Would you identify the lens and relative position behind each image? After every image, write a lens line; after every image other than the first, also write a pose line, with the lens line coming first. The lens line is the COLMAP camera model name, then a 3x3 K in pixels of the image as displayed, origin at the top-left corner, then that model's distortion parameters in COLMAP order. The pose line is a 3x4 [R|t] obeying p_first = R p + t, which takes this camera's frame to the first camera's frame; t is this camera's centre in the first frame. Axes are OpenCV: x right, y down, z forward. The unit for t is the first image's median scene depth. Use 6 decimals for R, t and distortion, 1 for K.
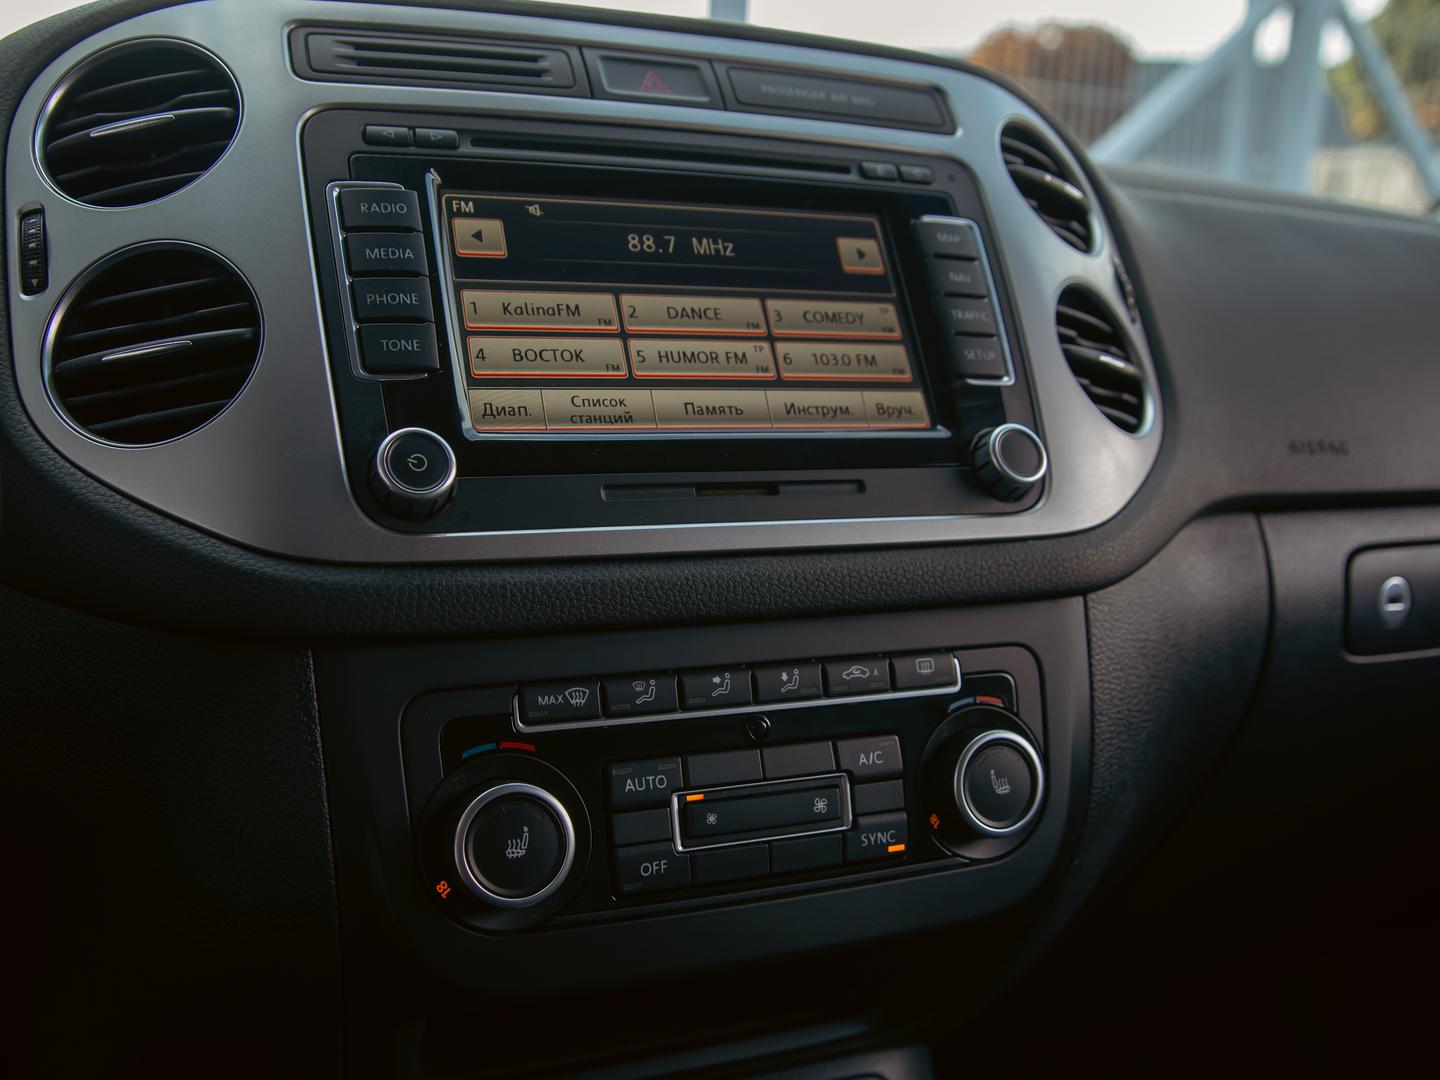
lens RADIAL K [[1360.0, 0, 713.9], [0, 1360.0, 551.9], [0, 0, 1]] dist [-0.083584, 0.000000]
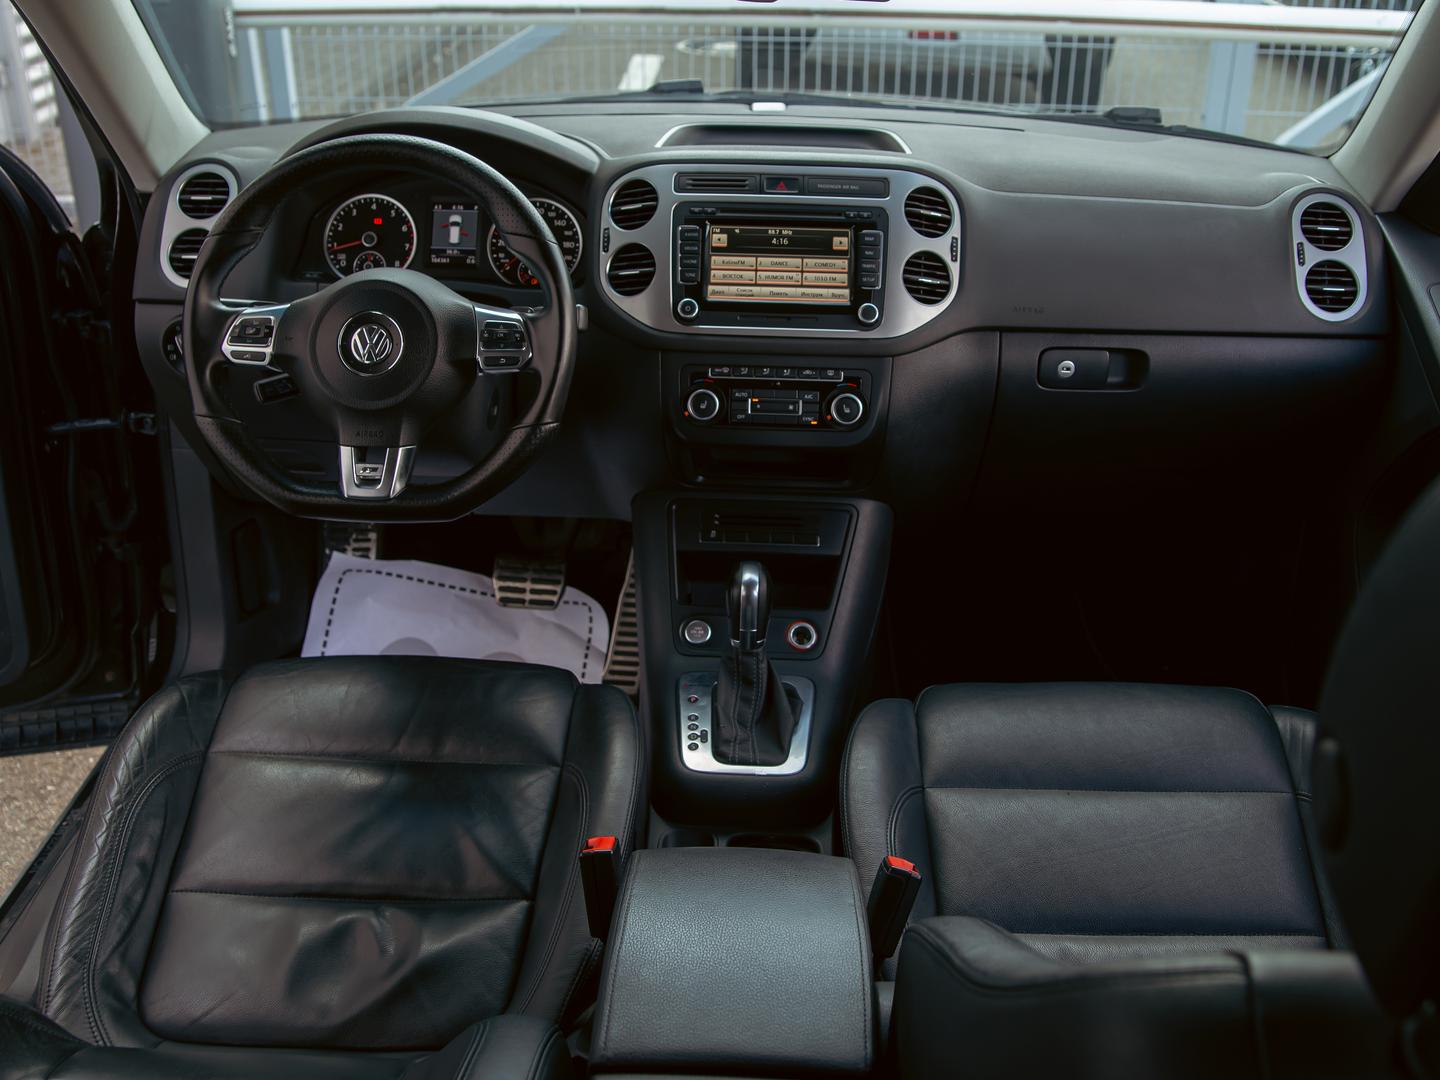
lens RADIAL K [[1360.0, 0, 723.0], [0, 1360.0, 535.5], [0, 0, 1]] dist [-0.083584, 0.000000]
pose [[0.900436, 0.158645, -0.405027, 1.389408], [-0.063668, 0.969160, 0.238067, -0.324104], [0.430304, -0.188577, 0.882767, -2.274559]]
